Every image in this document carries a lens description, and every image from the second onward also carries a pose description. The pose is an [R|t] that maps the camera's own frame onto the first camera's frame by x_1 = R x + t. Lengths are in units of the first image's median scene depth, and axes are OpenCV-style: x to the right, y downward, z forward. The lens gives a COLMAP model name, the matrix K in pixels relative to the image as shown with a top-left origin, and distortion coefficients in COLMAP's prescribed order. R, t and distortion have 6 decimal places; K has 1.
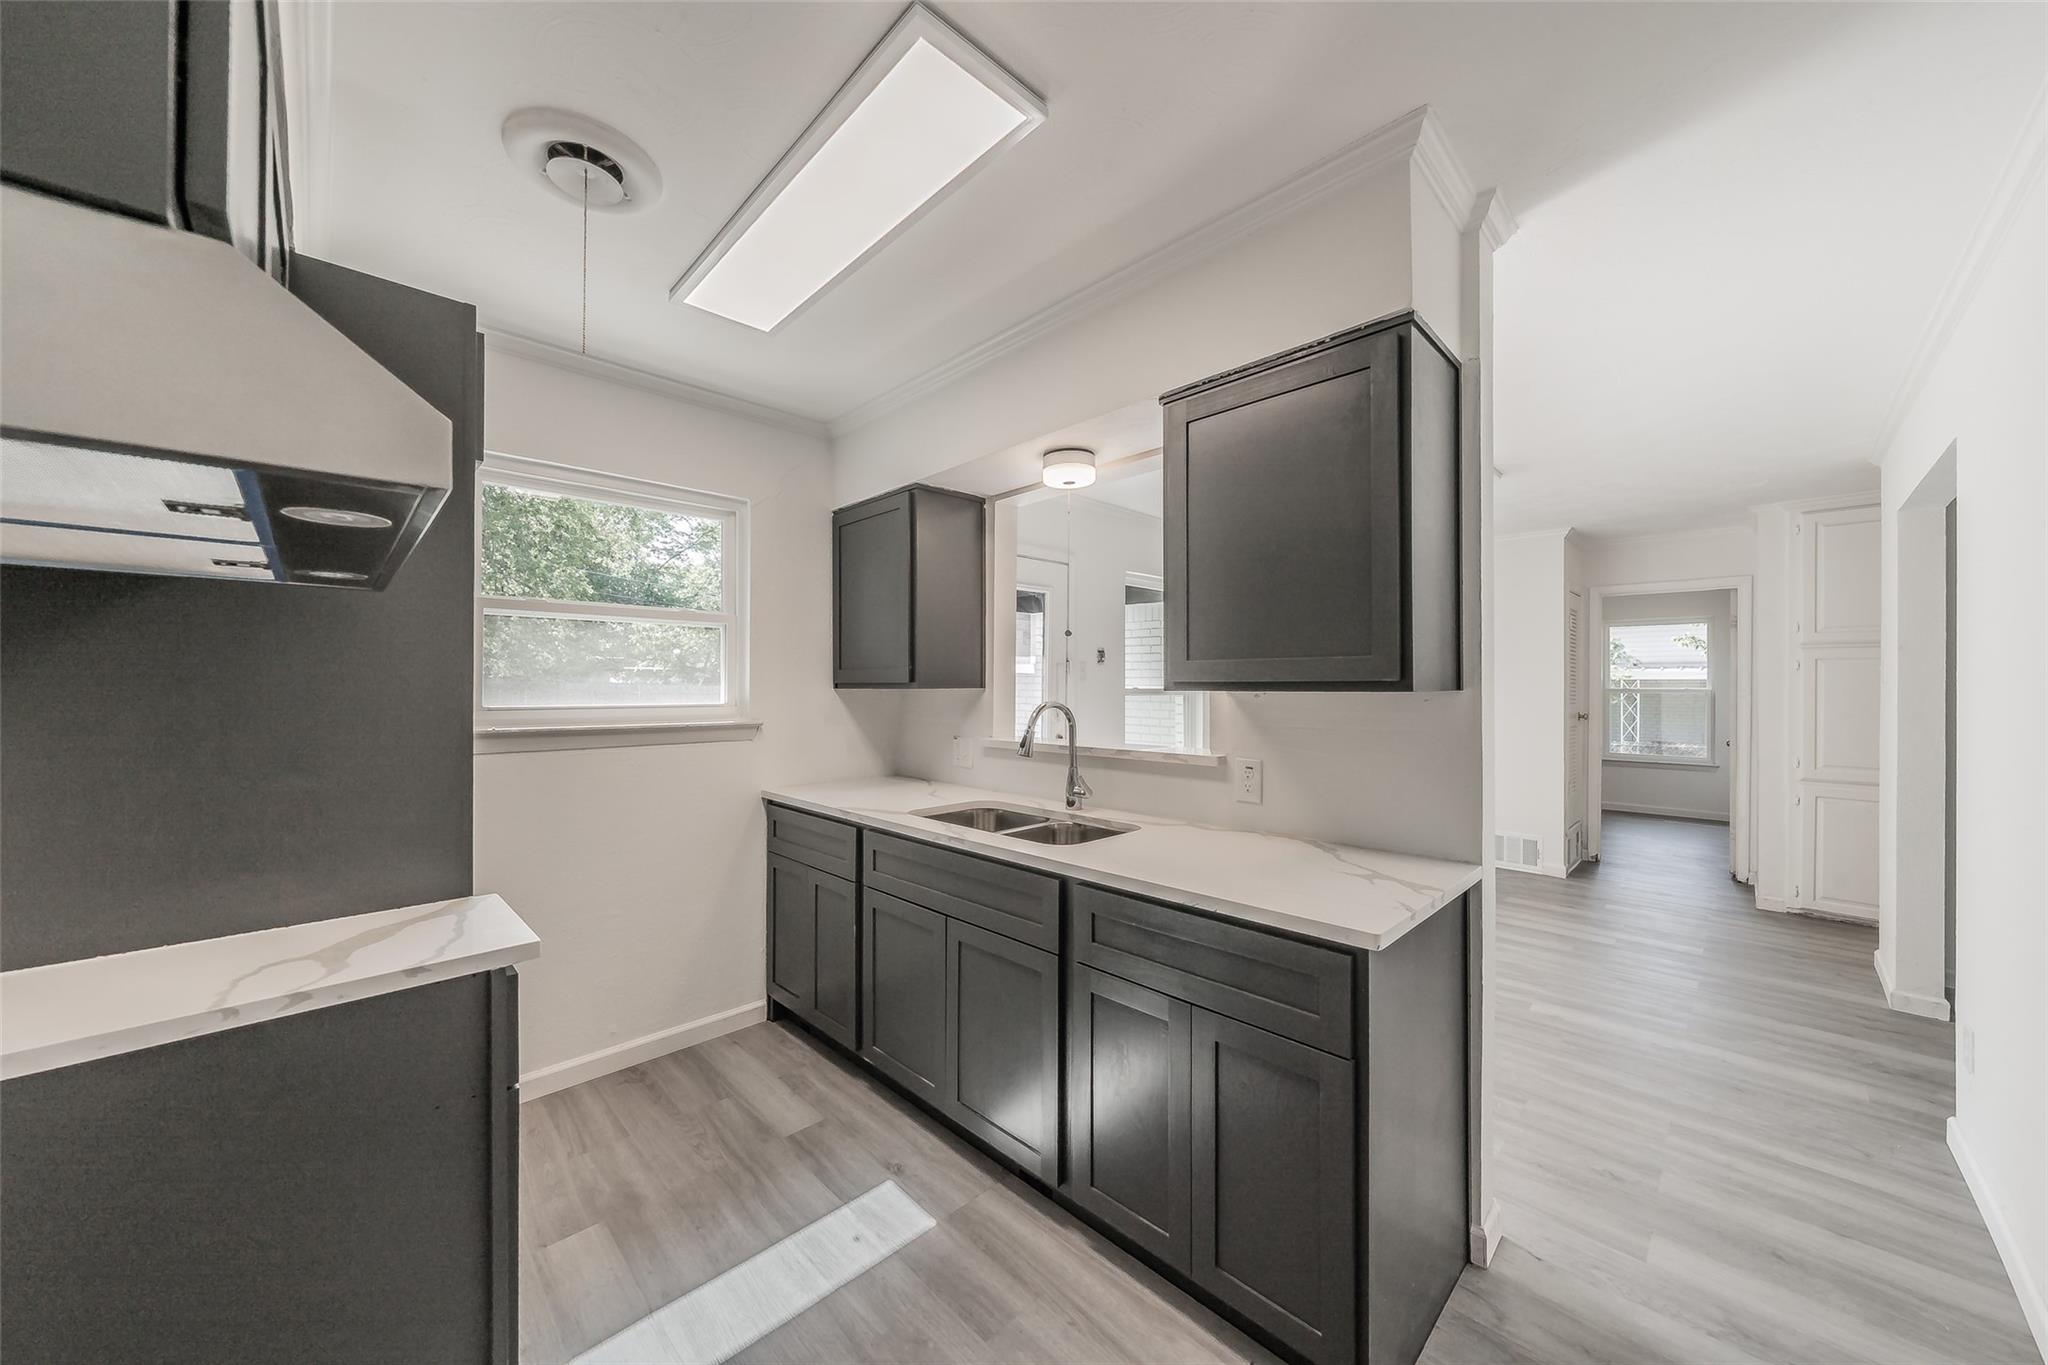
lens RADIAL K [[716.5, 0, 1023.1], [0, 716.5, 681.3], [0, 0, 1]] dist [0.001692, 0.000241]
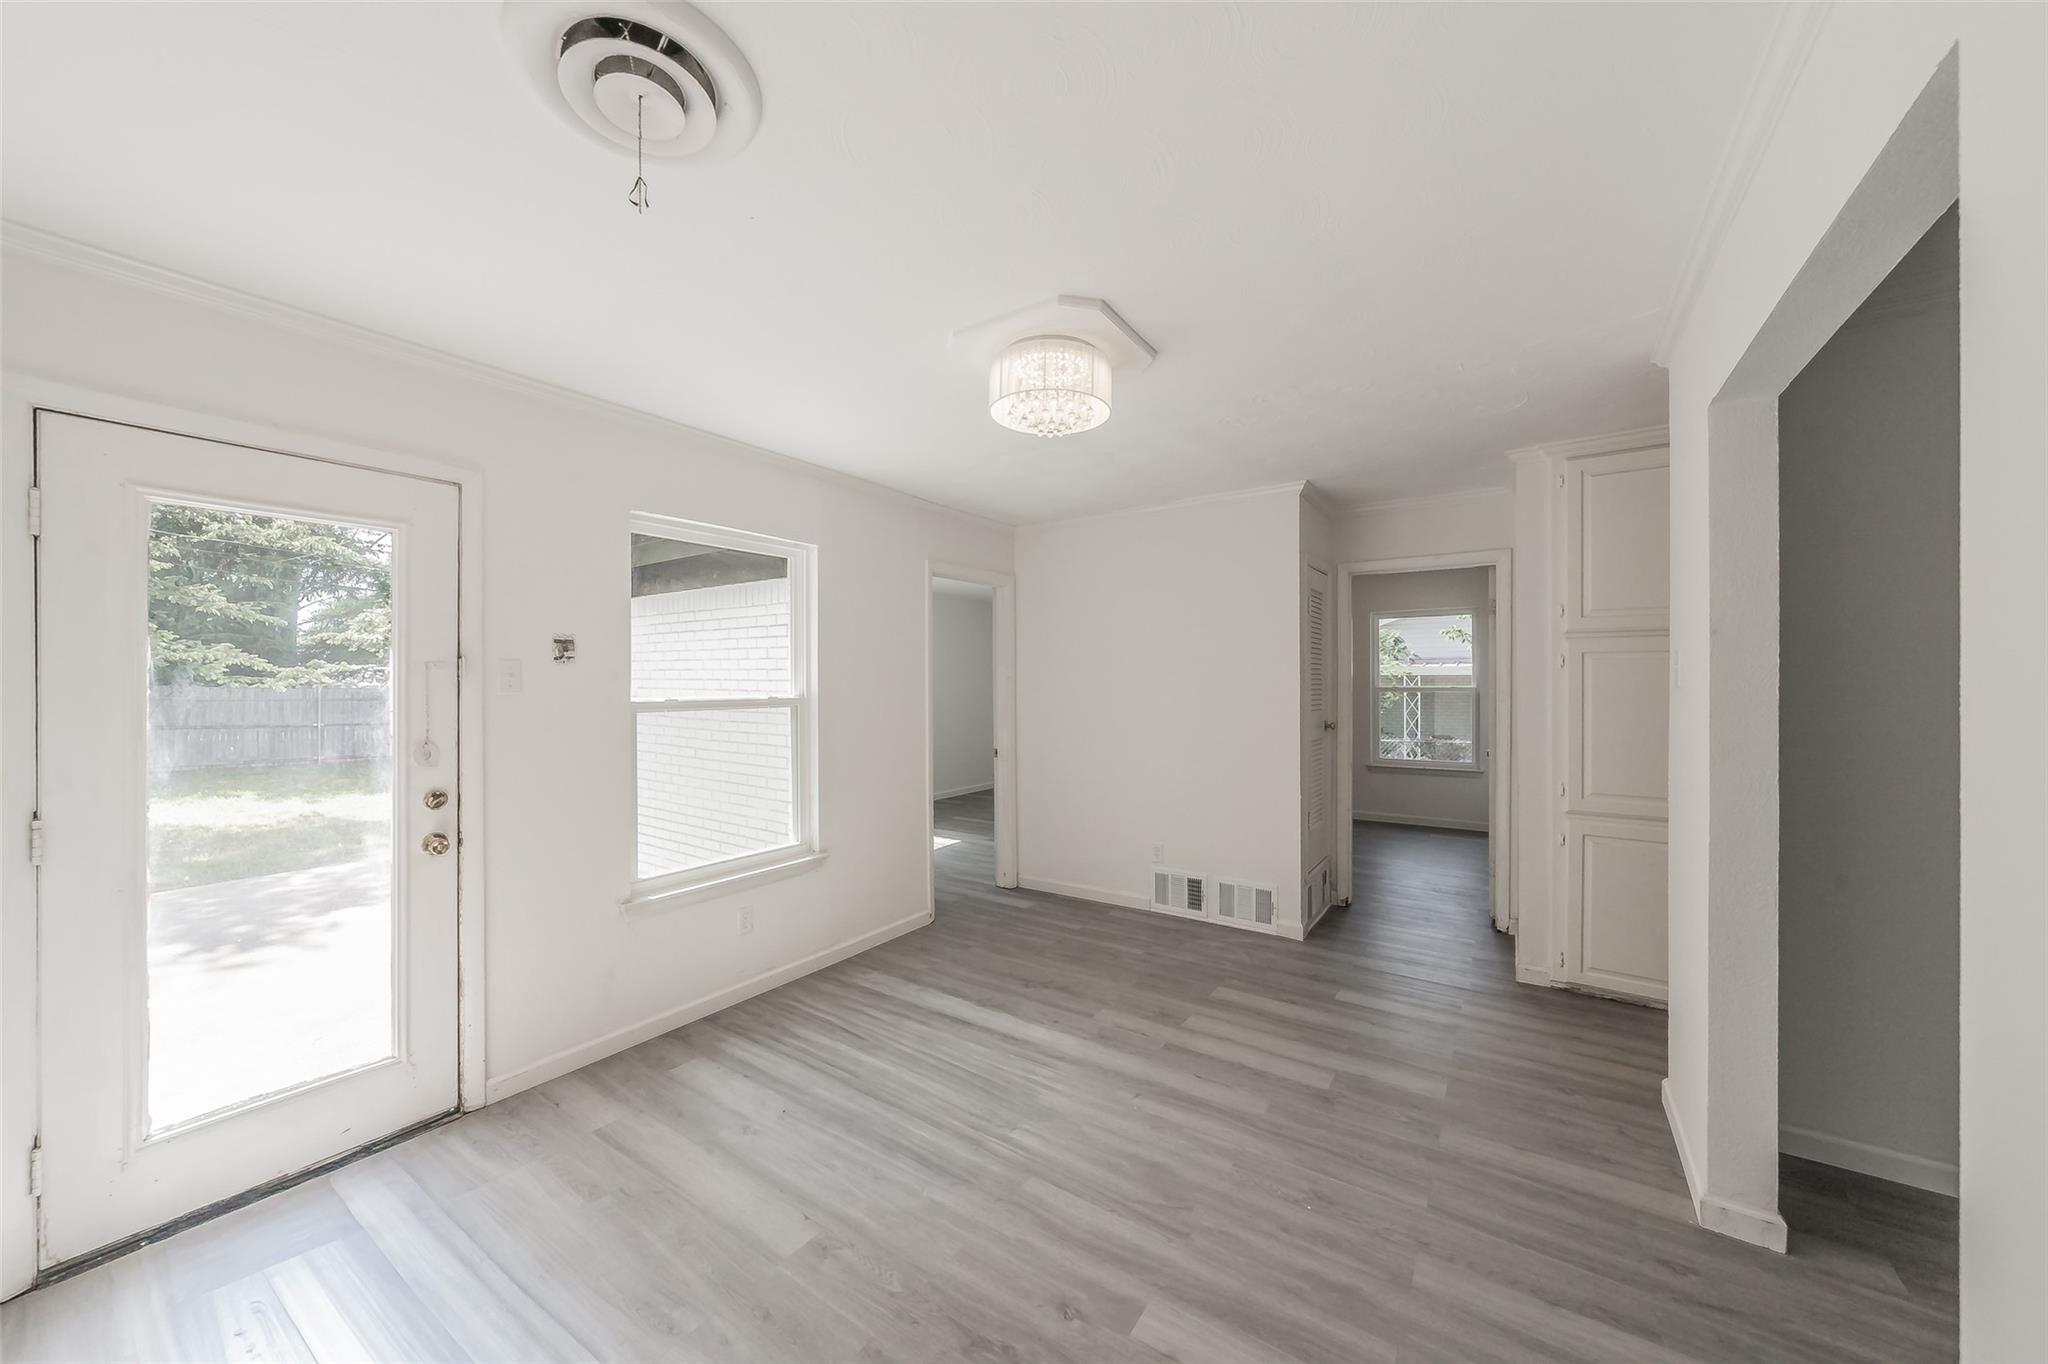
lens RADIAL K [[716.5, 0, 1012.5], [0, 716.5, 682.0], [0, 0, 1]] dist [0.001692, 0.000241]
pose [[0.984149, -0.008536, 0.177139, 0.317957], [0.007504, 0.999951, 0.006497, -0.007847], [-0.177185, -0.005065, 0.984164, 0.304108]]
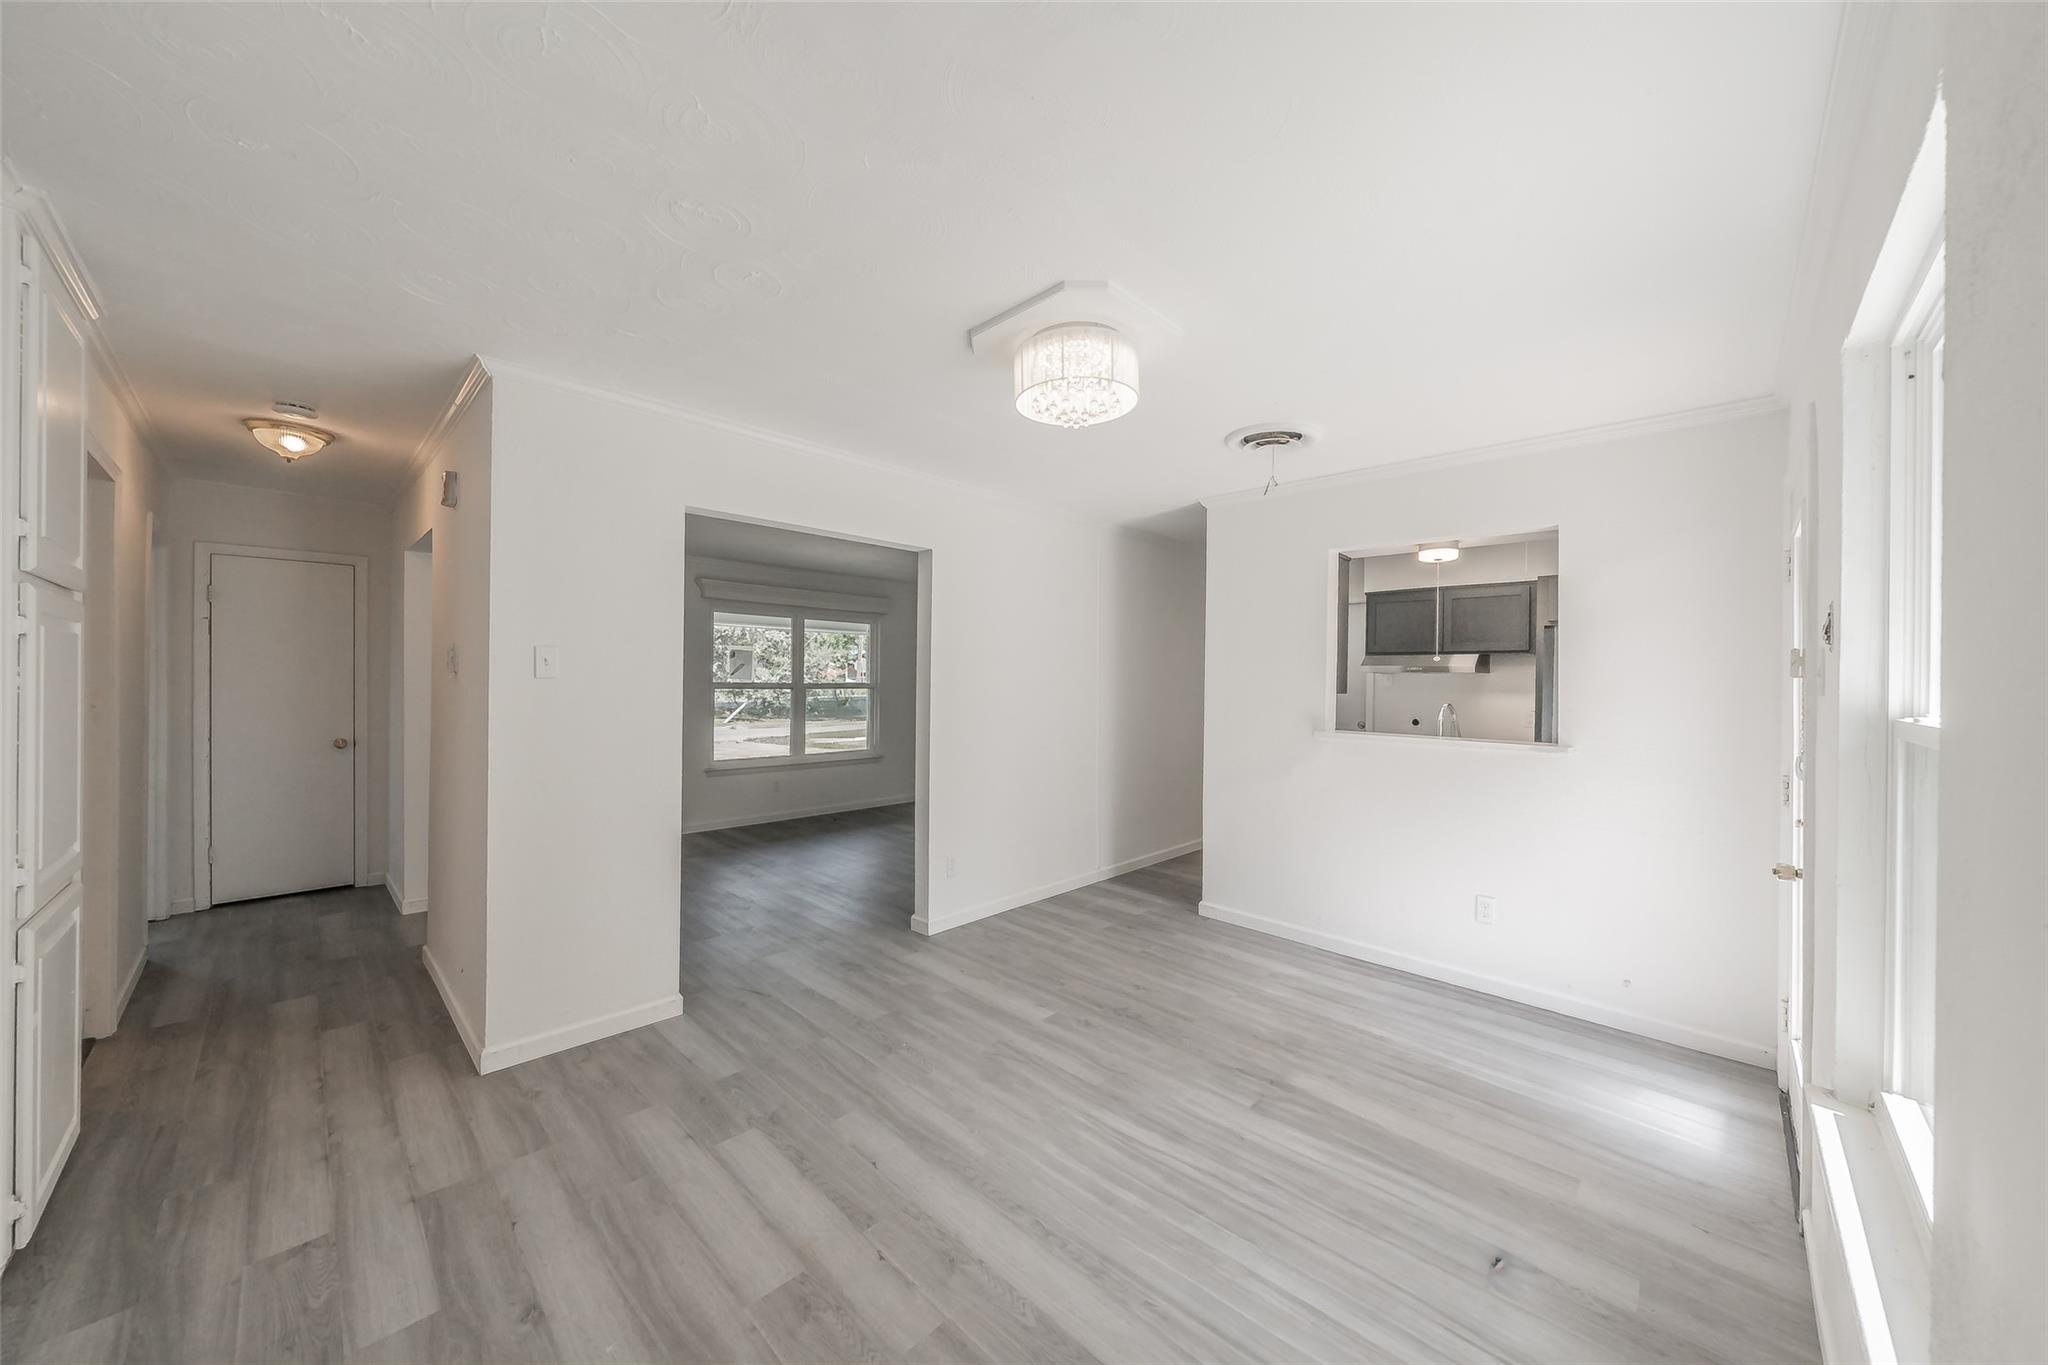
lens RADIAL K [[716.5, 0, 1034.6], [0, 716.5, 681.2], [0, 0, 1]] dist [0.001692, 0.000241]
pose [[-0.999330, -0.016835, -0.032494, 0.460465], [-0.016814, 0.999858, -0.000915, -0.001843], [0.032504, -0.000368, -0.999472, 1.188254]]
